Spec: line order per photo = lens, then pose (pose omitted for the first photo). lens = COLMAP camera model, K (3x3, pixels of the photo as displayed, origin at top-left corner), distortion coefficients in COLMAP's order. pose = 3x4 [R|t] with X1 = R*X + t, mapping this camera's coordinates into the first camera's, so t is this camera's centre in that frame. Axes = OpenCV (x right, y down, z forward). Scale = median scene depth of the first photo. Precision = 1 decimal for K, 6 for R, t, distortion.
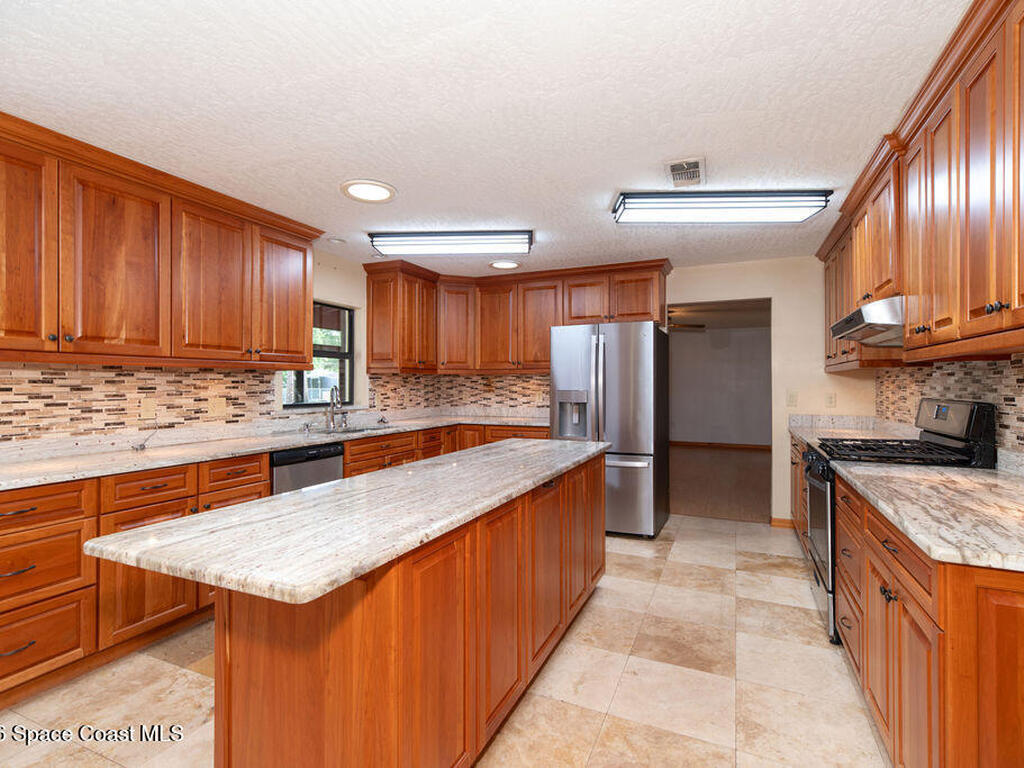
lens RADIAL K [[497.9, 0, 514.2], [0, 497.9, 383.7], [0, 0, 1]] dist [0.012795, 0.000721]
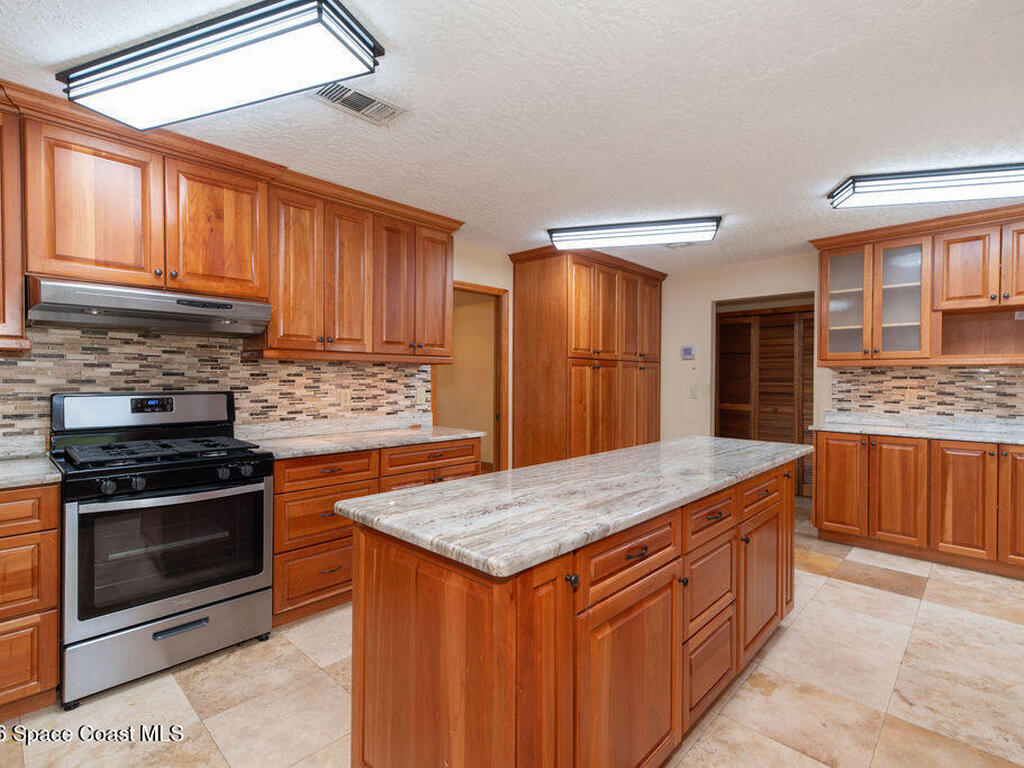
lens RADIAL K [[497.9, 0, 518.7], [0, 497.9, 380.4], [0, 0, 1]] dist [0.012795, 0.000721]
pose [[-0.943517, -0.003713, 0.331304, -0.116608], [-0.003559, 0.999993, 0.001070, 0.003884], [-0.331305, -0.000170, -0.943524, 1.307976]]
